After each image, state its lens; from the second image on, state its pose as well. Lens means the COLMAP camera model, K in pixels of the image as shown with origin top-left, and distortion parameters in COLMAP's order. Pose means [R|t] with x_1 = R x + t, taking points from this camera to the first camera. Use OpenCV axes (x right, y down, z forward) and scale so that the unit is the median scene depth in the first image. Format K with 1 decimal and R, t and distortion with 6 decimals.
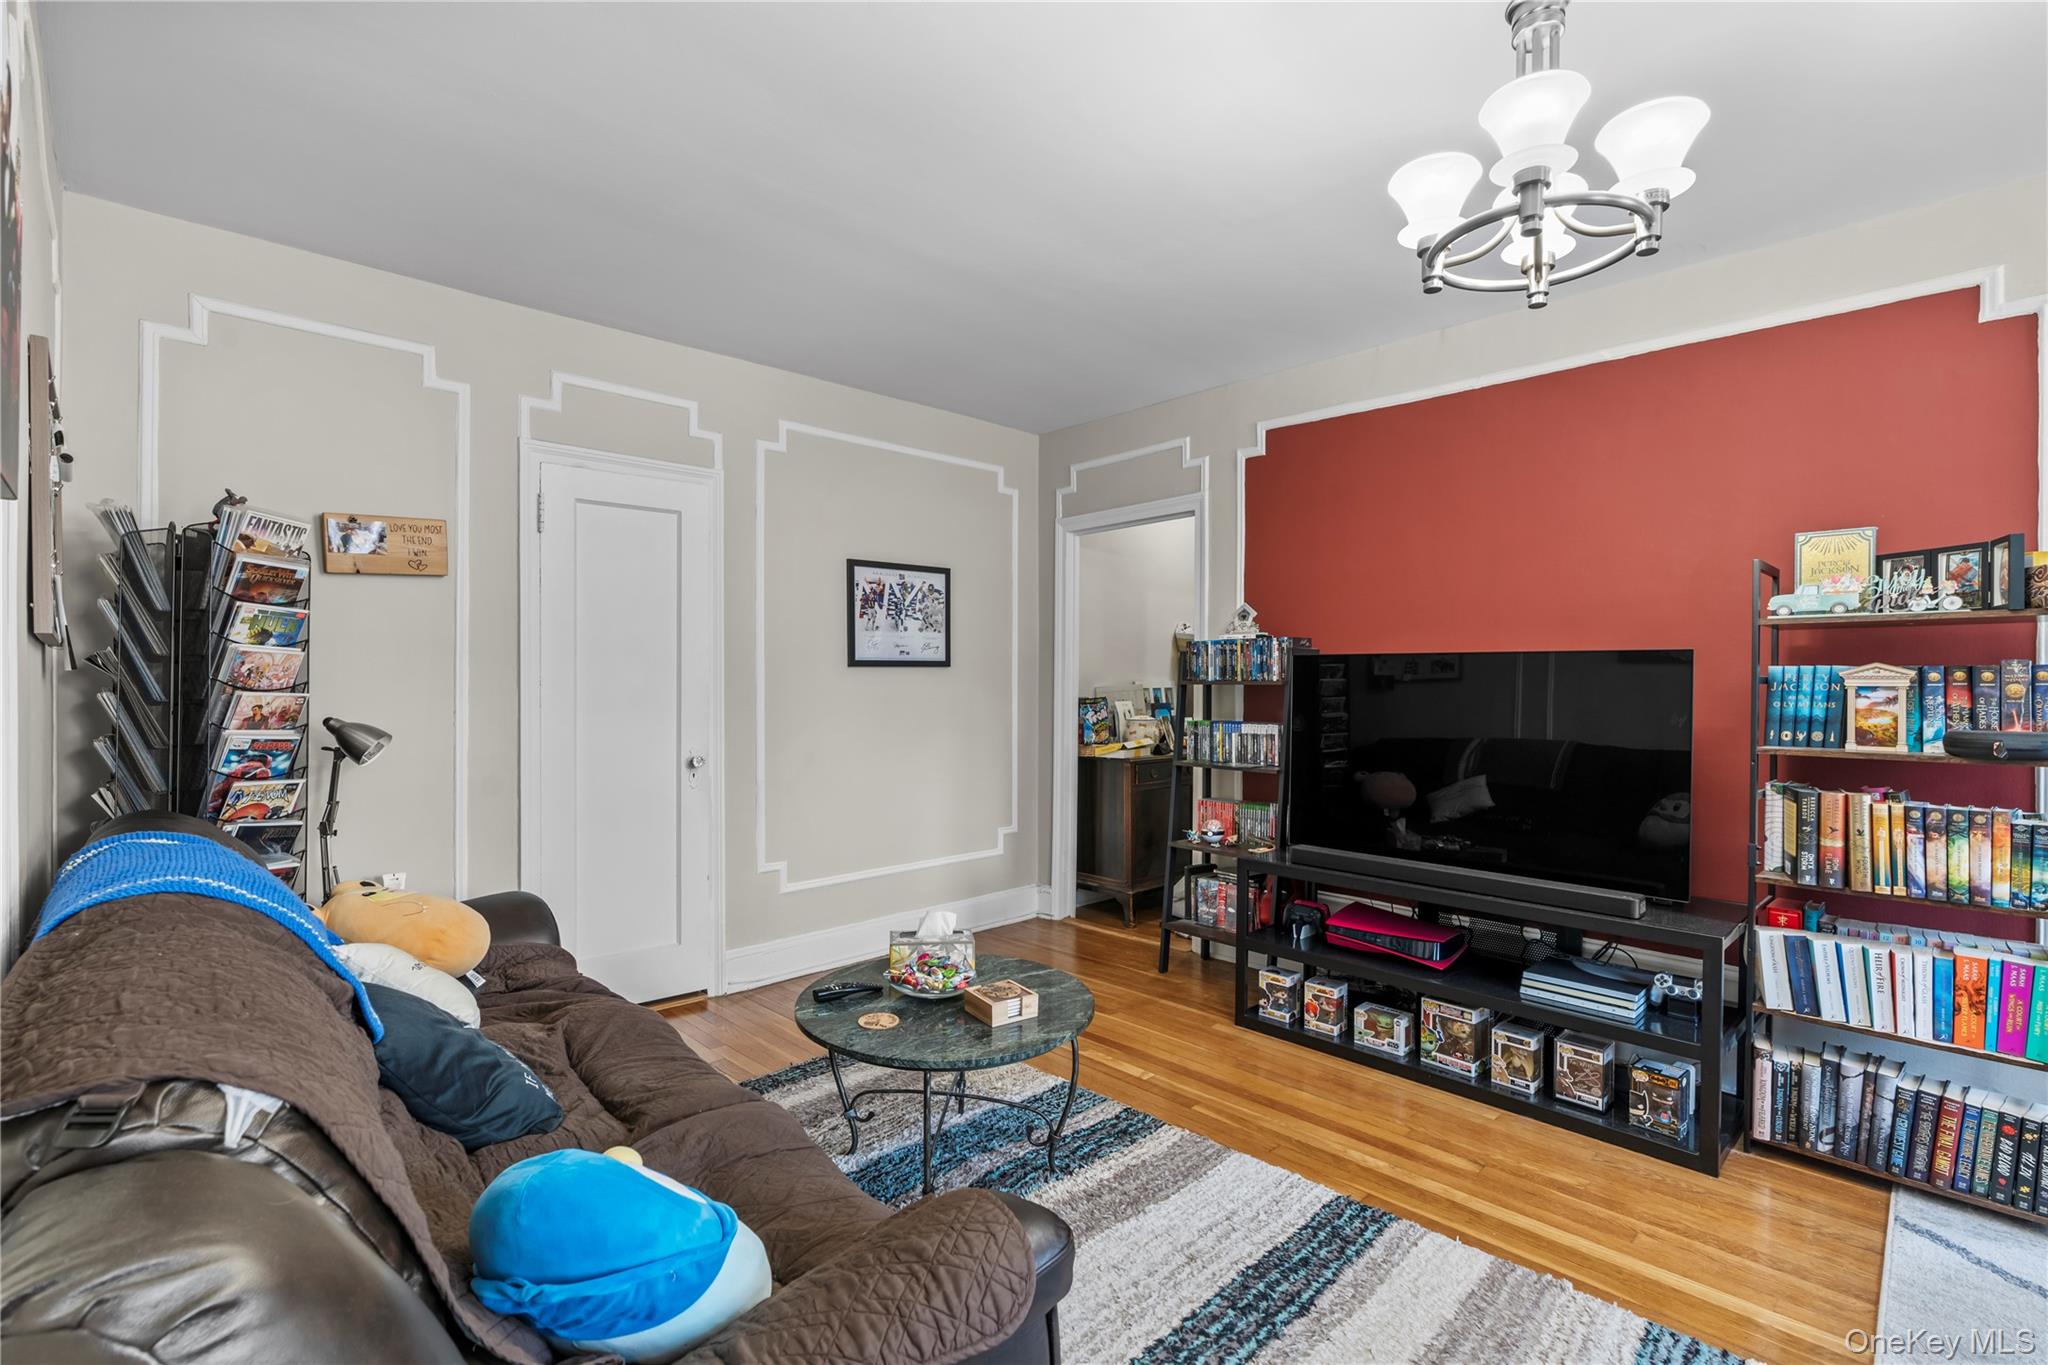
lens RADIAL K [[930.6, 0, 1024.0], [0, 930.6, 682.5], [0, 0, 1]] dist [0.002873, 0.000243]
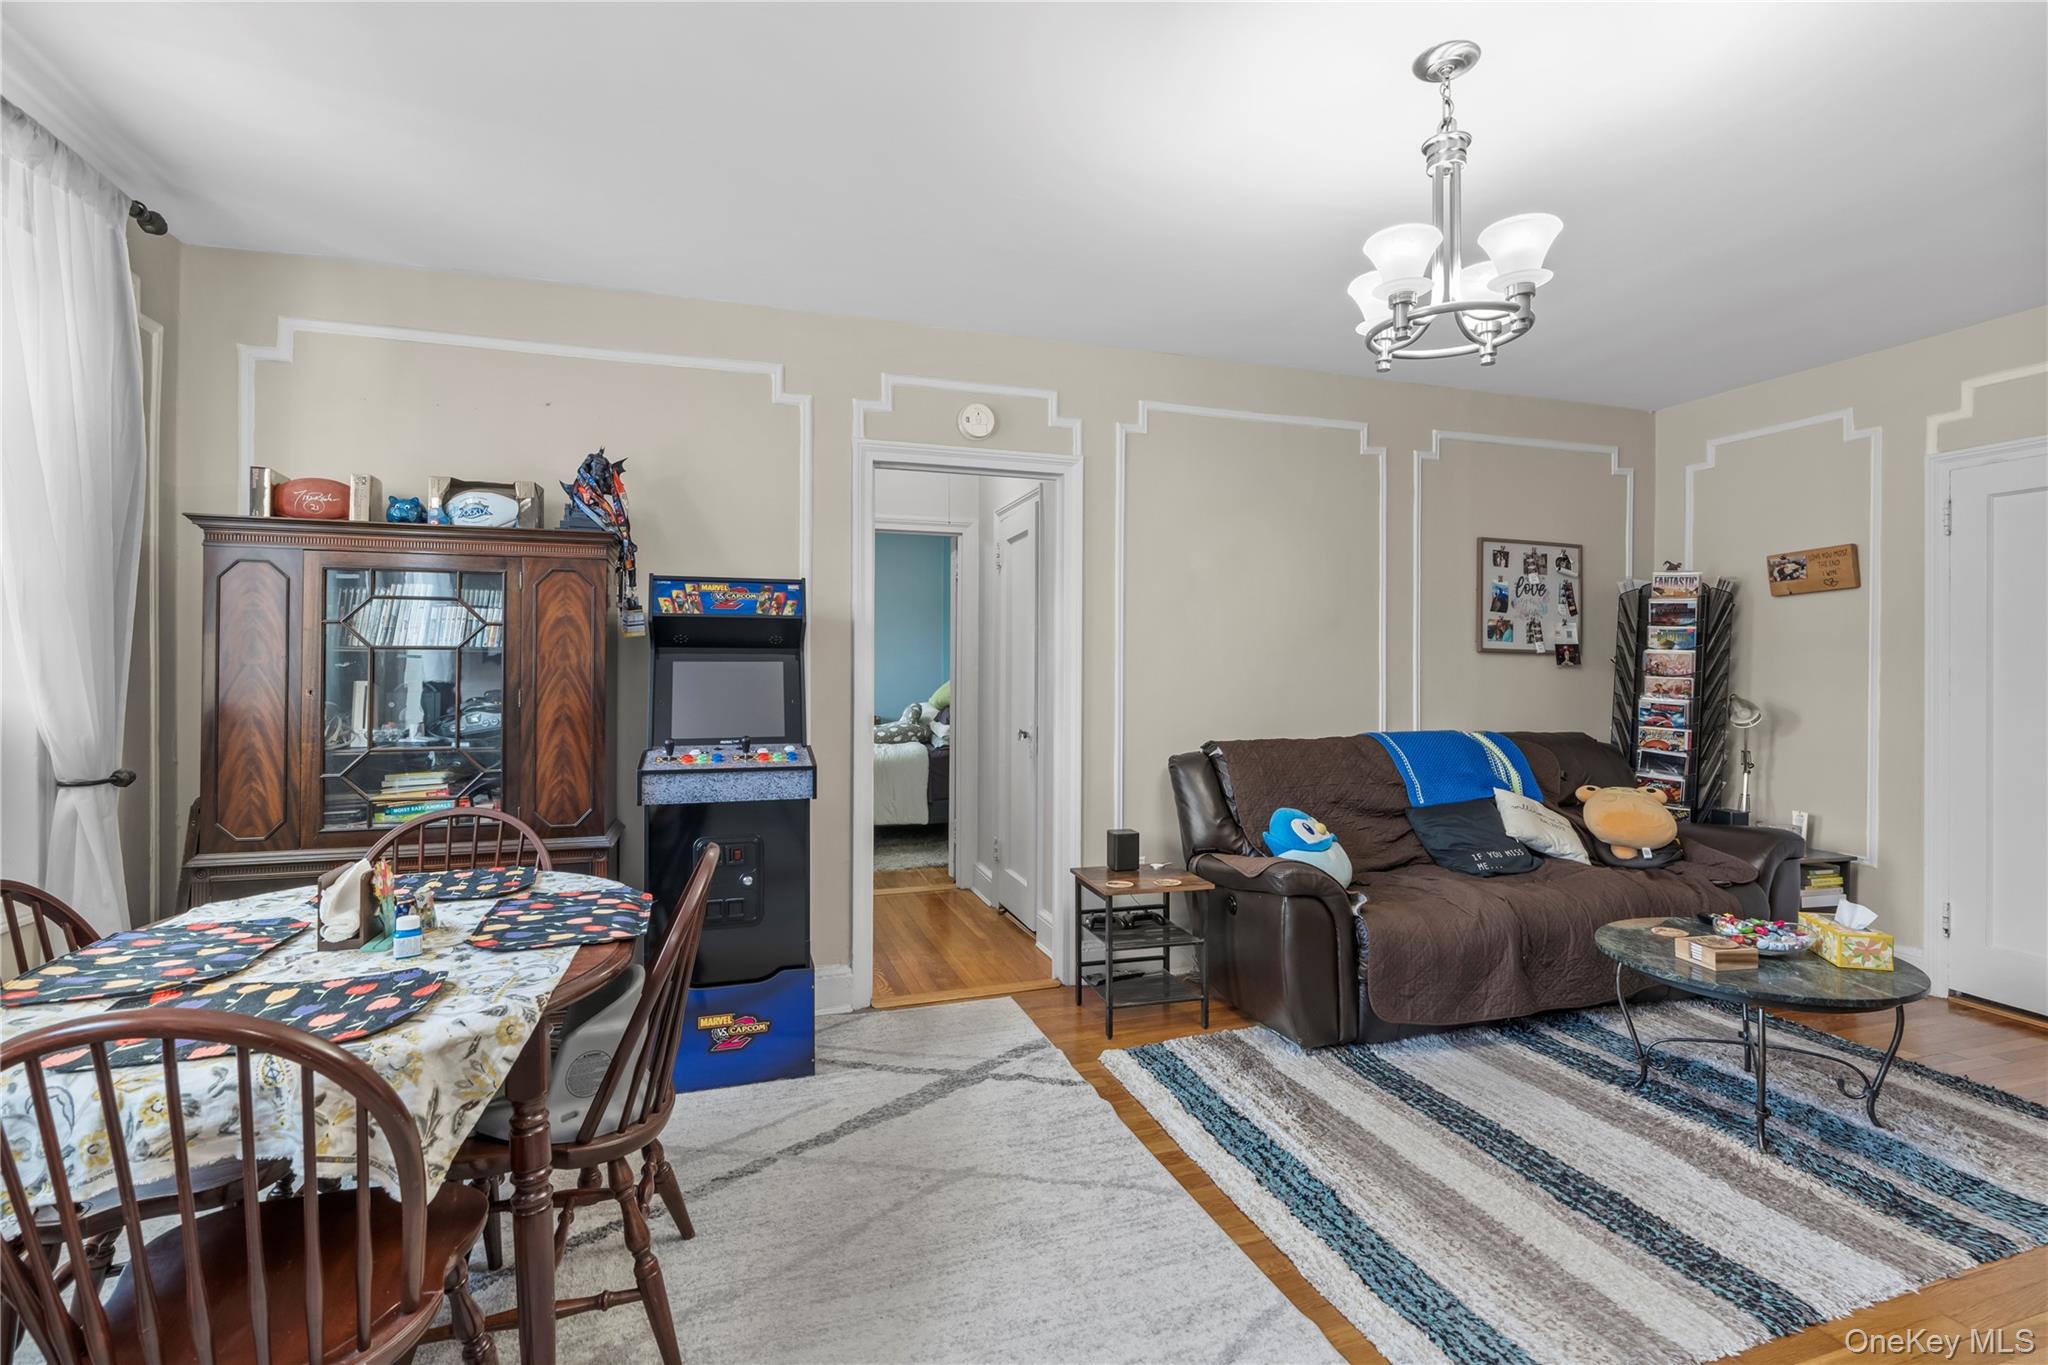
lens RADIAL K [[930.6, 0, 1024.0], [0, 930.6, 682.5], [0, 0, 1]] dist [0.002873, 0.000243]
pose [[-0.455209, -0.000372, -0.890385, 1.275188], [-0.010492, 0.999933, 0.004946, 0.024856], [0.890323, 0.011594, -0.455182, 0.720471]]
